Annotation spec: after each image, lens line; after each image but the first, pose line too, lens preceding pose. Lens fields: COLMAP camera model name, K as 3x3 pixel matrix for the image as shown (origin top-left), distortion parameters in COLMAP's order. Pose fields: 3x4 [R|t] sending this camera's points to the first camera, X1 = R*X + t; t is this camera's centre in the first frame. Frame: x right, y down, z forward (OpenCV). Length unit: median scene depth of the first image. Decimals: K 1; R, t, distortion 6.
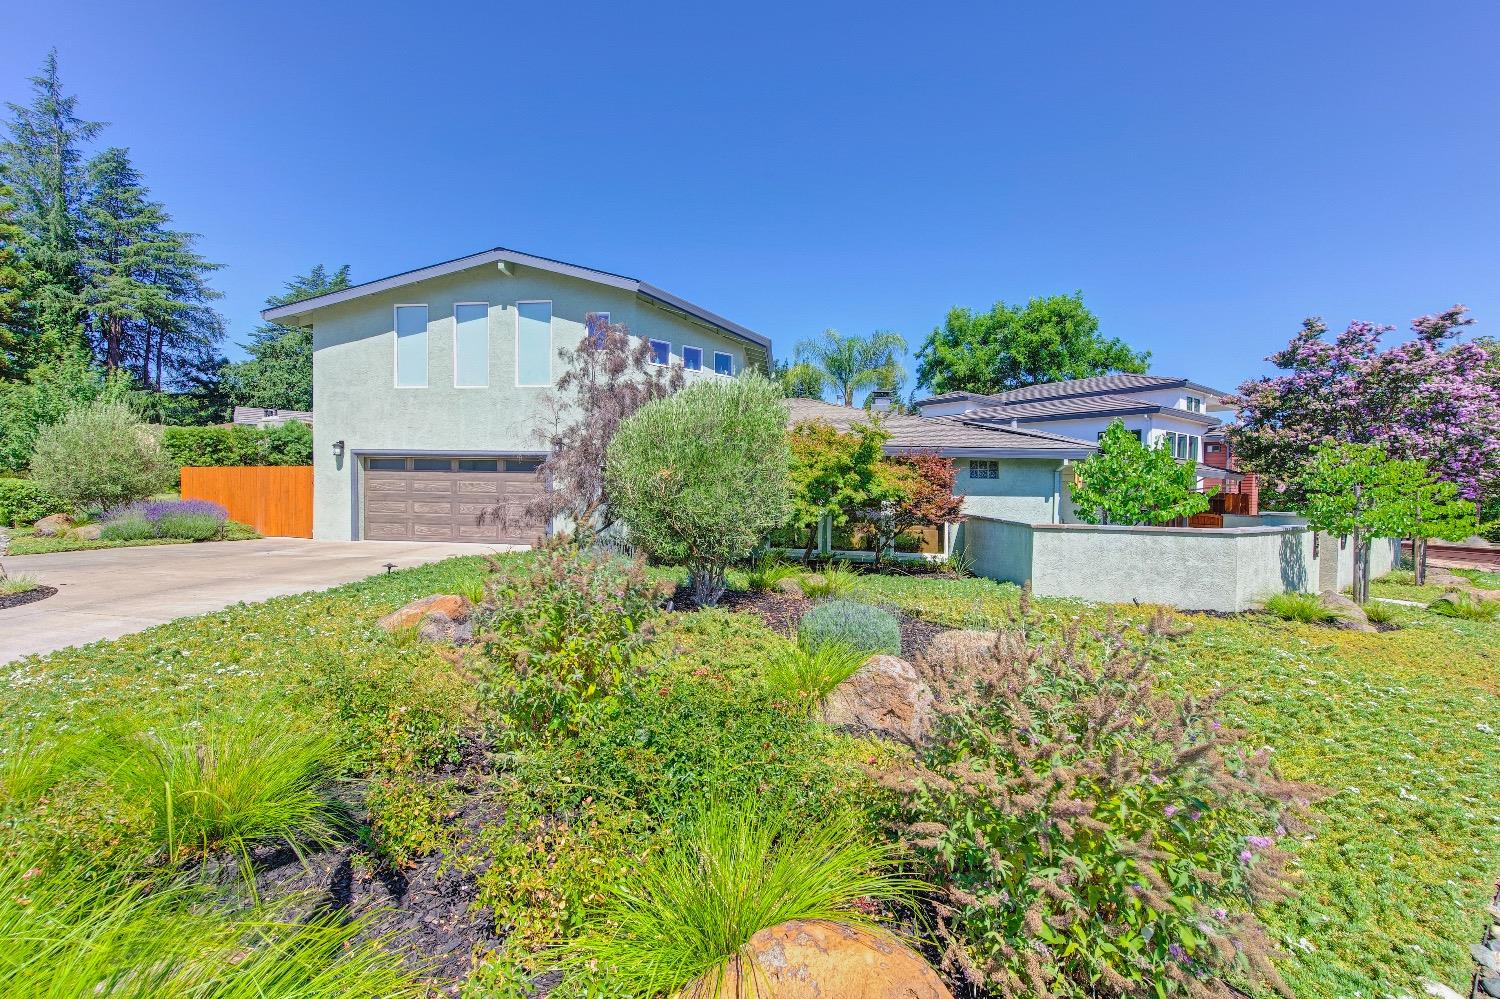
lens RADIAL K [[606.2, 0, 719.2], [0, 606.2, 497.1], [0, 0, 1]] dist [0.004872, -0.000657]
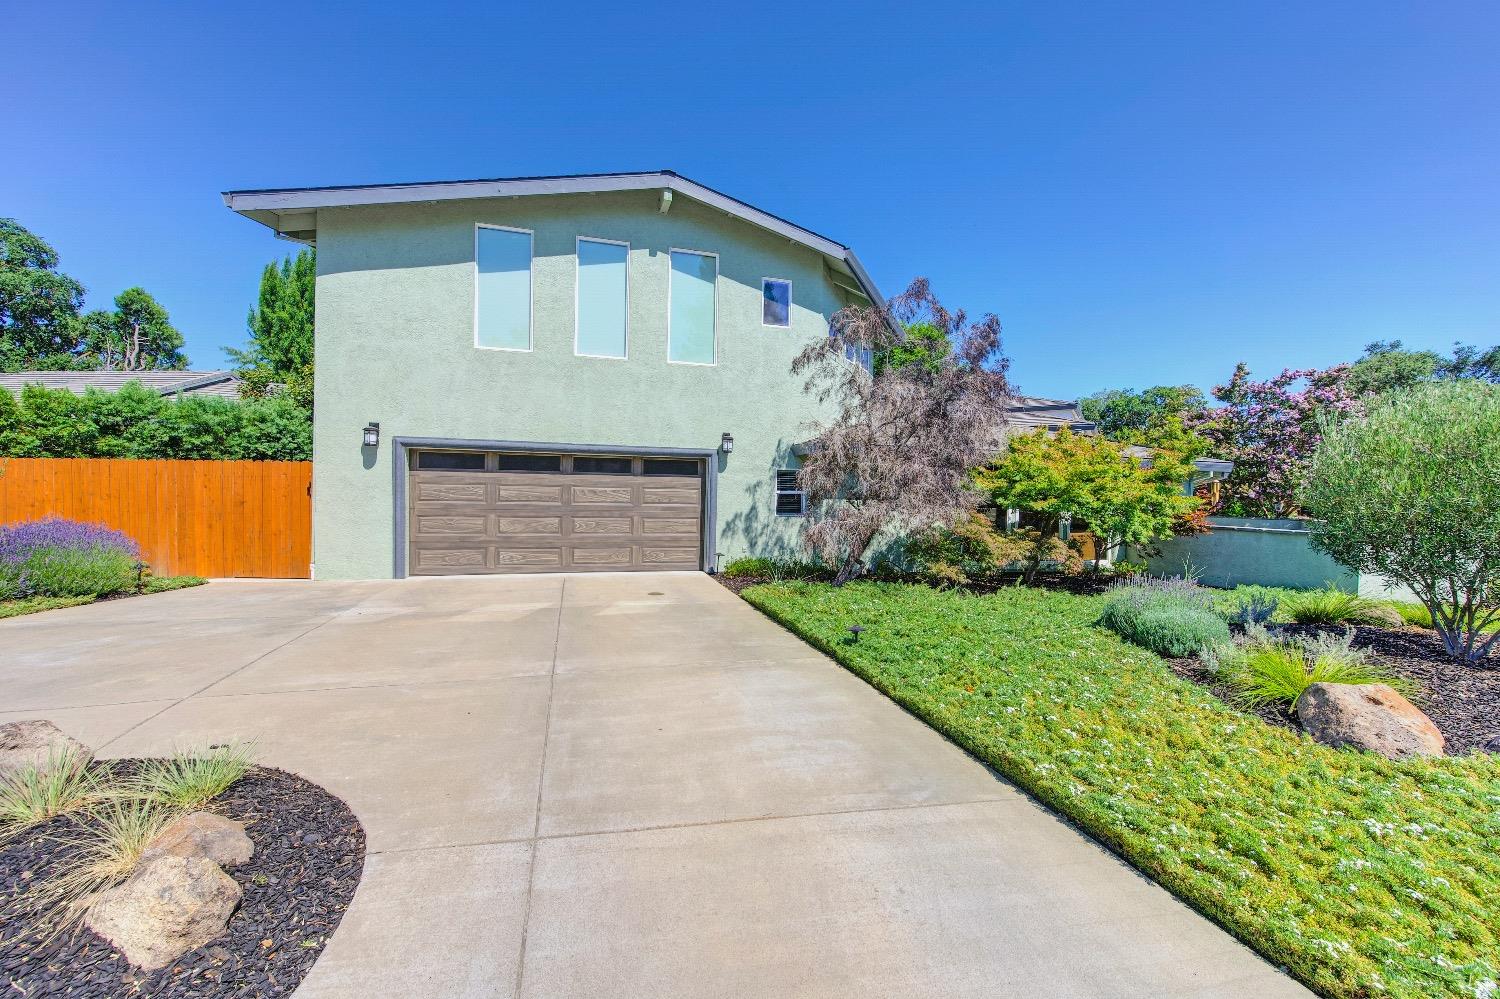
lens RADIAL K [[606.2, 0, 757.7], [0, 606.2, 504.7], [0, 0, 1]] dist [0.004872, -0.000657]
pose [[0.912272, -0.008383, 0.409498, -0.518246], [0.004567, 0.999937, 0.010296, -0.011588], [-0.409559, -0.007522, 0.912253, 0.255219]]
